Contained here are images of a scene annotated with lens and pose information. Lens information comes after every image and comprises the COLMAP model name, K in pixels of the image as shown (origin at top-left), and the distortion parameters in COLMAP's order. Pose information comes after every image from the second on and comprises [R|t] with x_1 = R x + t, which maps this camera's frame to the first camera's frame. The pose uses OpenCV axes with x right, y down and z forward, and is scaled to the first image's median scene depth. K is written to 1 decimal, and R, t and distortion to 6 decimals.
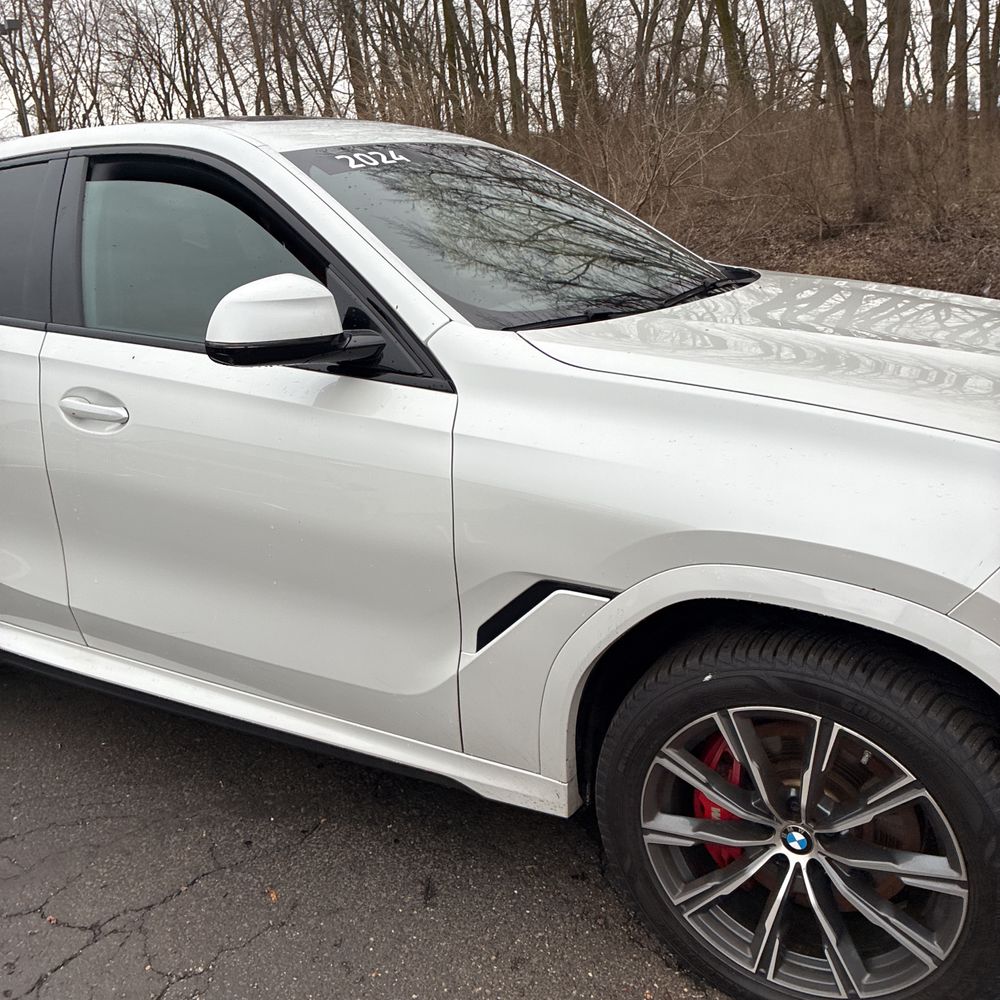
lens RADIAL K [[1006.7, 0, 485.1], [0, 1006.7, 495.8], [0, 0, 1]] dist [0.026339, -0.005490]
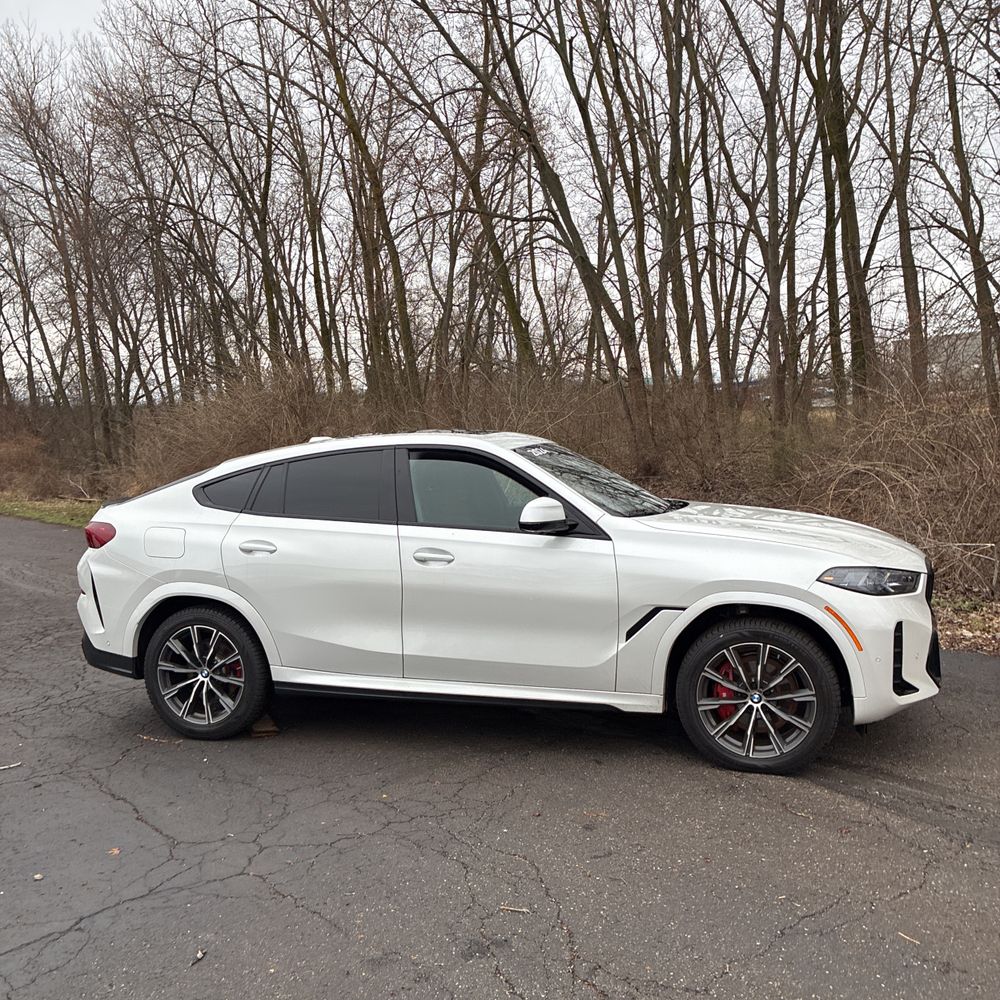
lens RADIAL K [[1006.7, 0, 500.0], [0, 1006.7, 500.0], [0, 0, 1]] dist [0.049997, -0.047867]
pose [[0.975133, -0.001992, 0.221613, -0.934280], [0.054404, 0.971515, -0.230650, 0.400777], [-0.214841, 0.236971, 0.947464, -1.504468]]
